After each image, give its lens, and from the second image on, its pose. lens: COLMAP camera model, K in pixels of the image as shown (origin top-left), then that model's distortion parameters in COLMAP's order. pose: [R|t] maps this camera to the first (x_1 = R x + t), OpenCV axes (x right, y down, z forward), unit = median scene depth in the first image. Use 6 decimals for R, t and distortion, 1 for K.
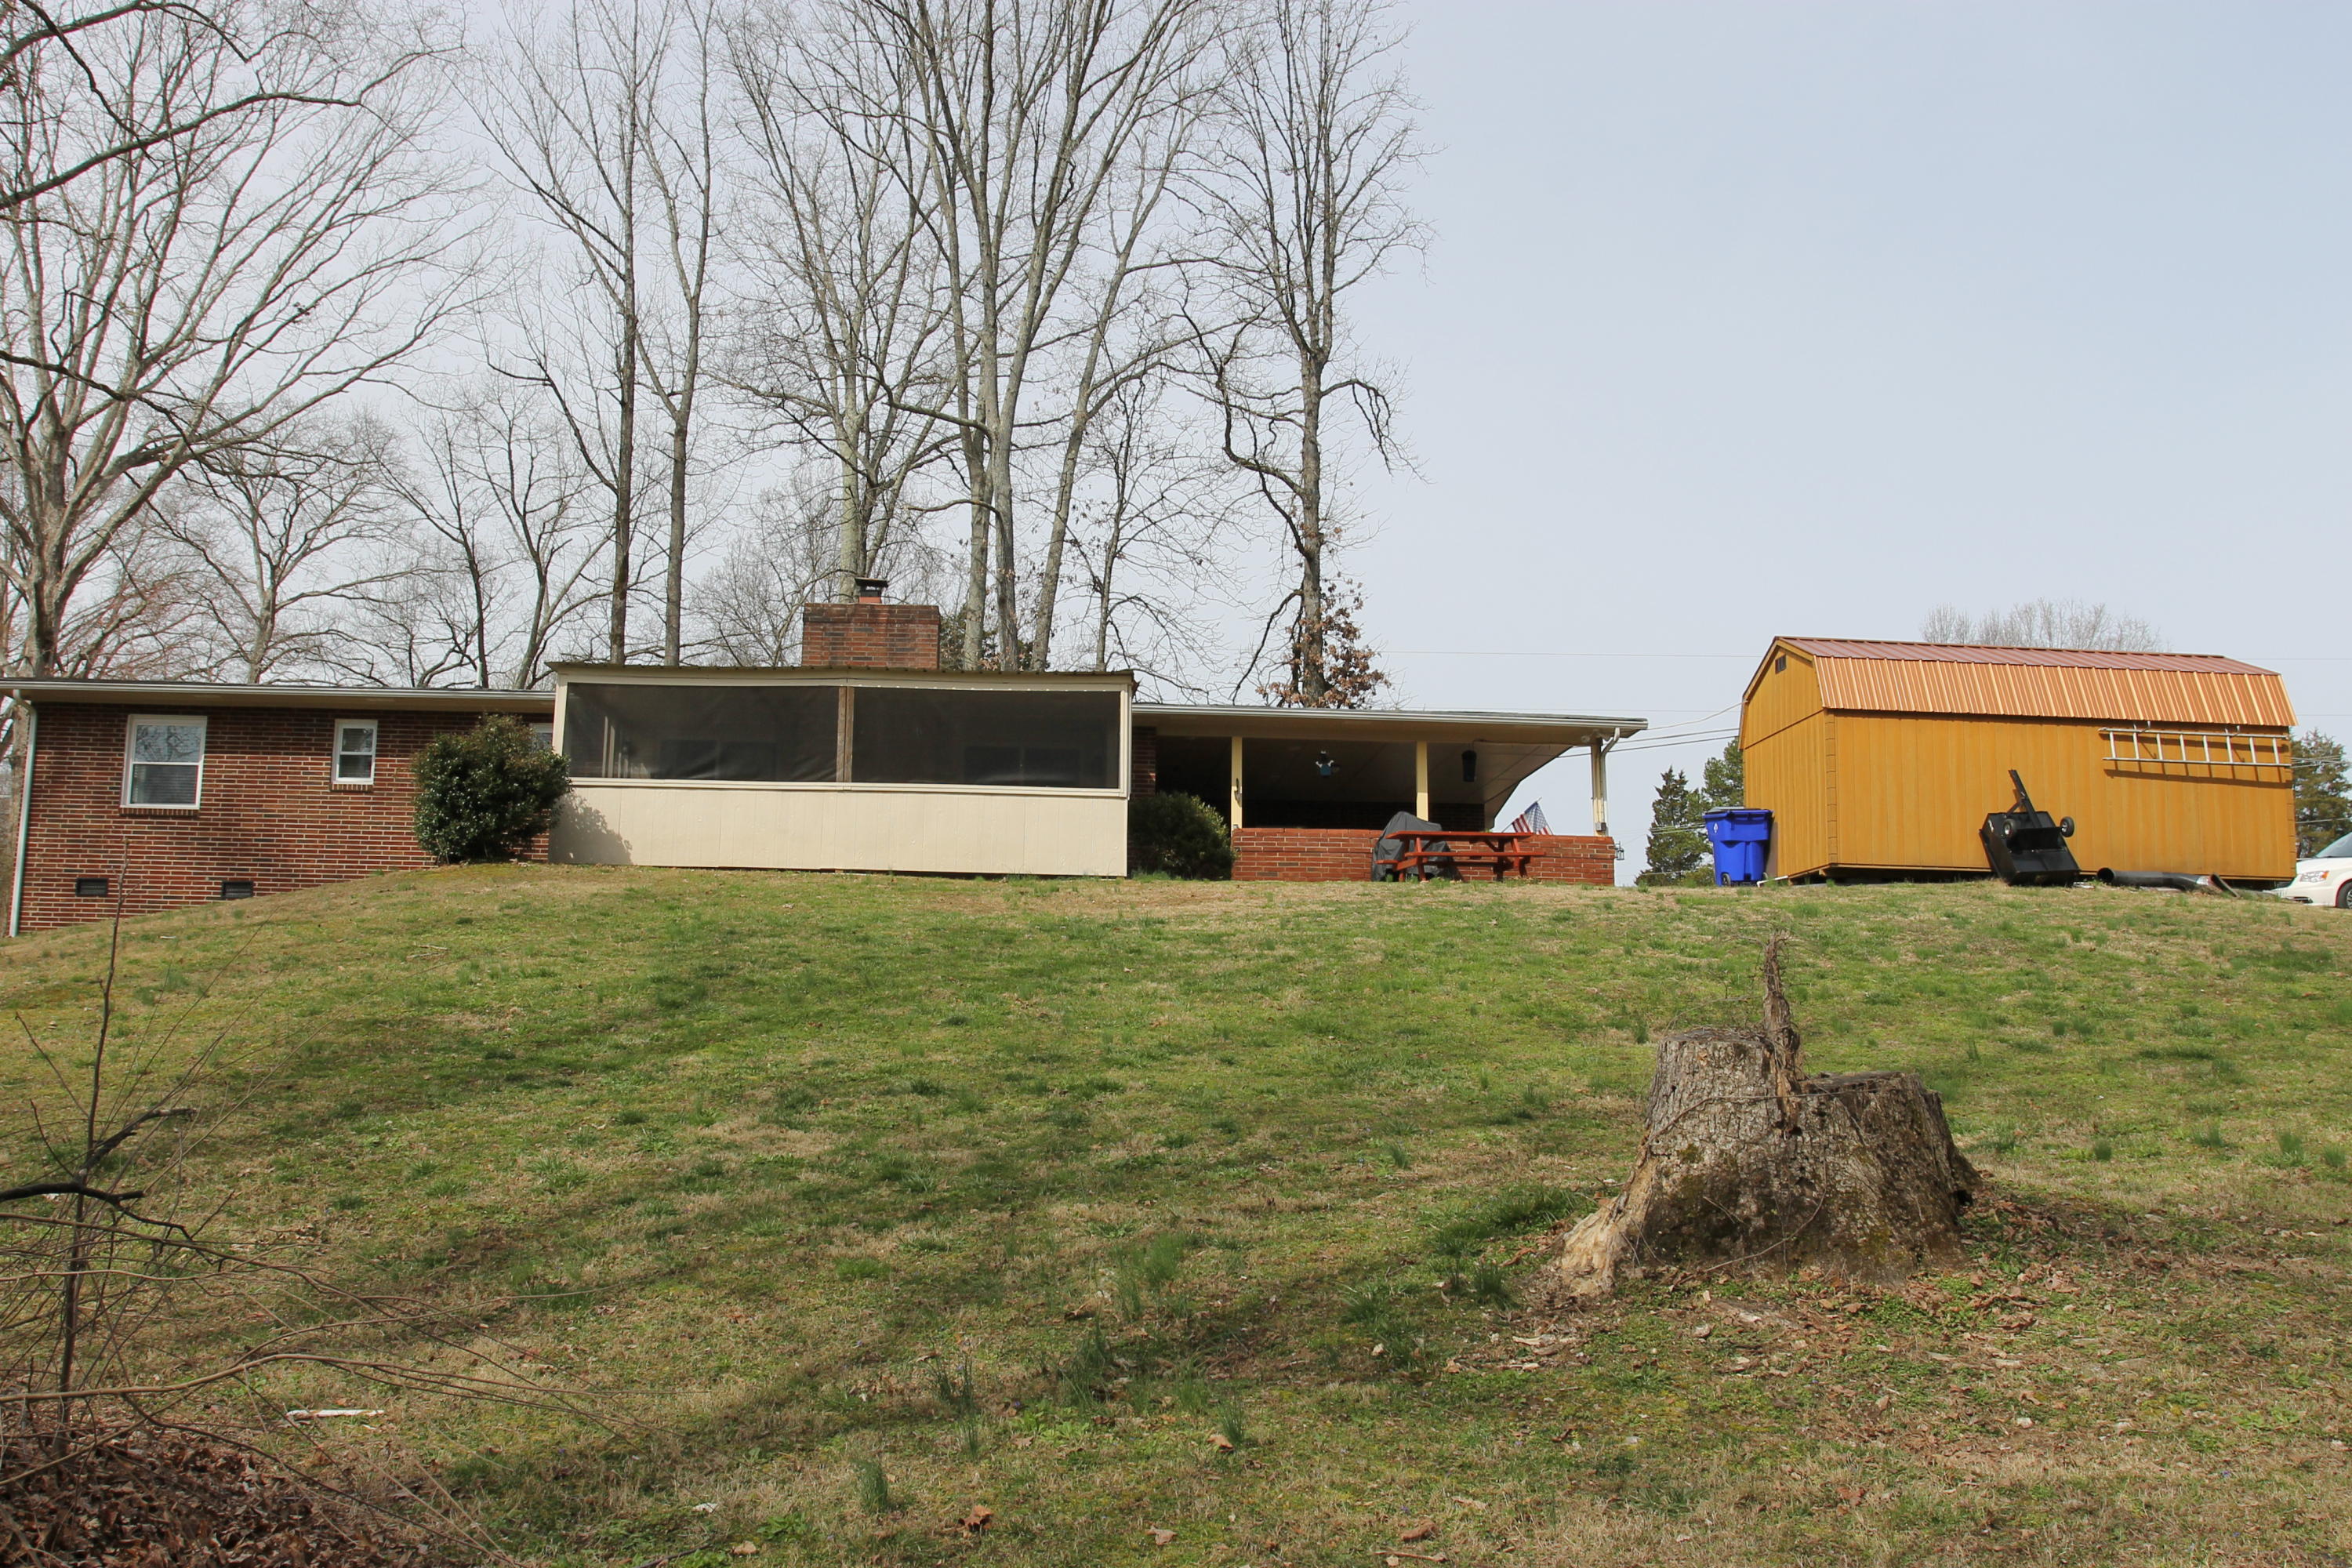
lens RADIAL K [[1876.8, 0, 1174.2], [0, 1876.8, 786.9], [0, 0, 1]] dist [-0.090831, 0.056974]
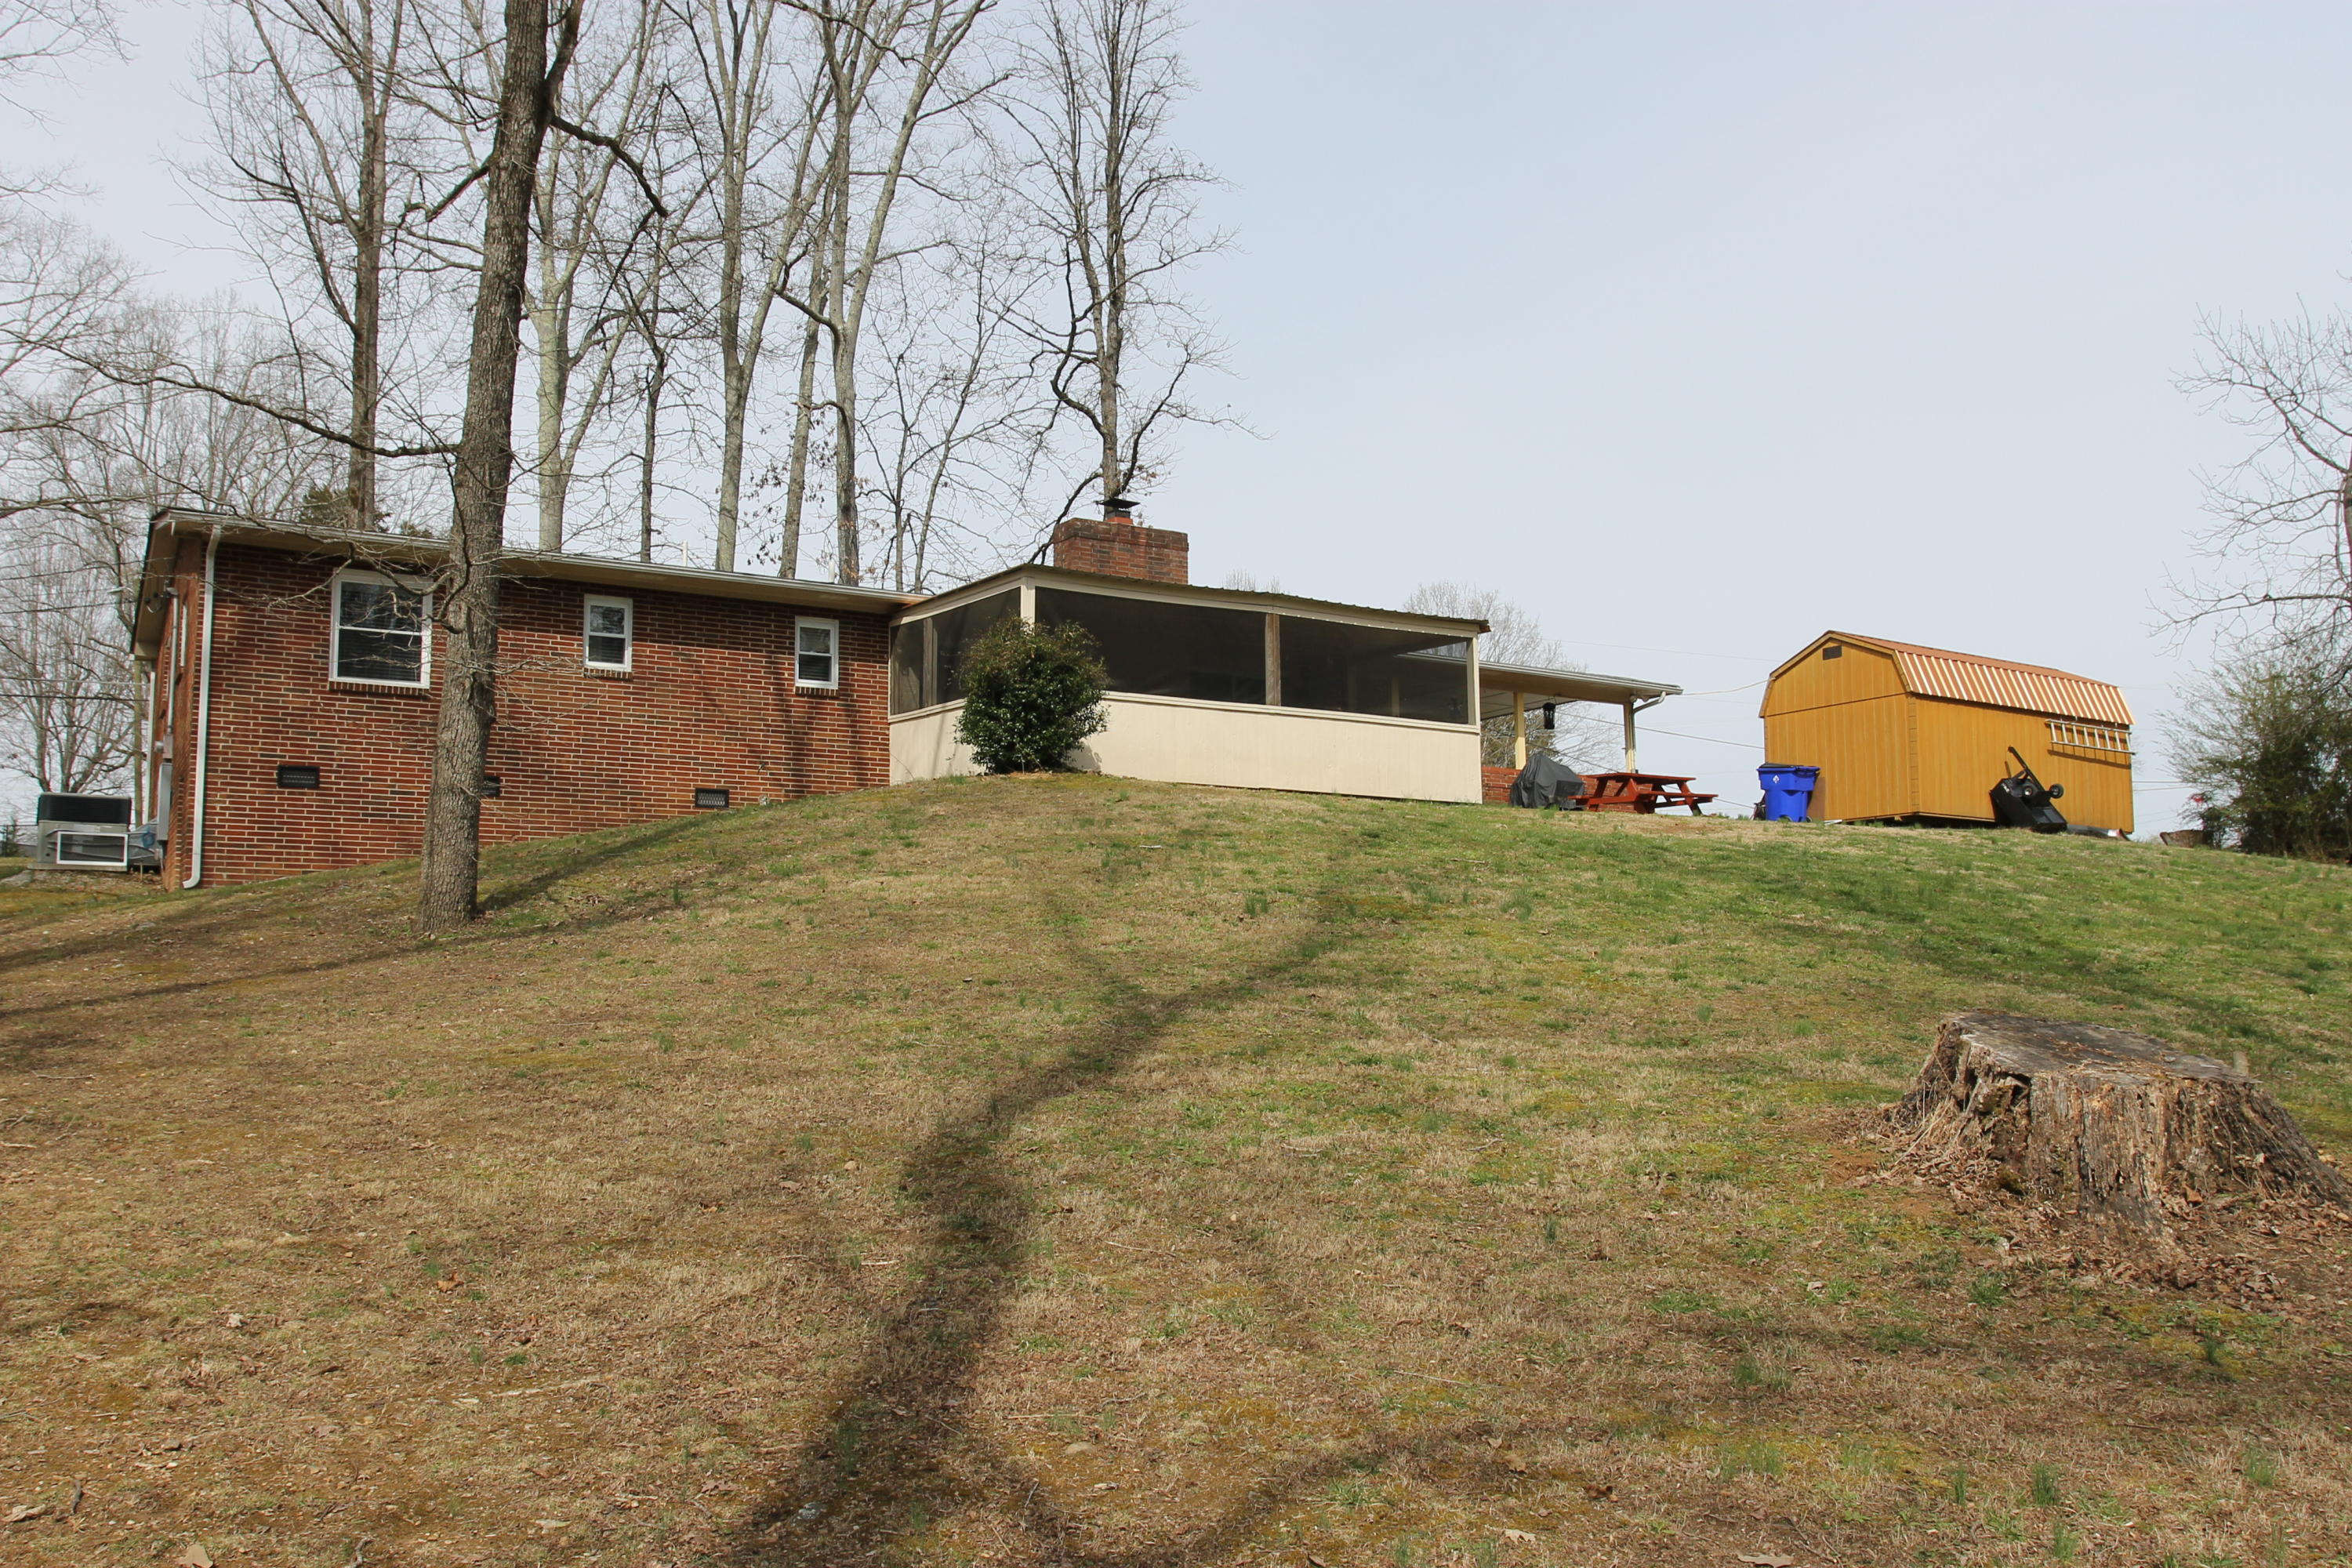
lens RADIAL K [[1876.8, 0, 1171.0], [0, 1876.8, 780.6], [0, 0, 1]] dist [-0.090831, 0.056974]
pose [[0.878935, 0.037291, 0.475481, -0.681230], [-0.056300, 0.998081, 0.025796, 0.014157], [-0.473606, -0.049442, 0.879348, 0.097301]]
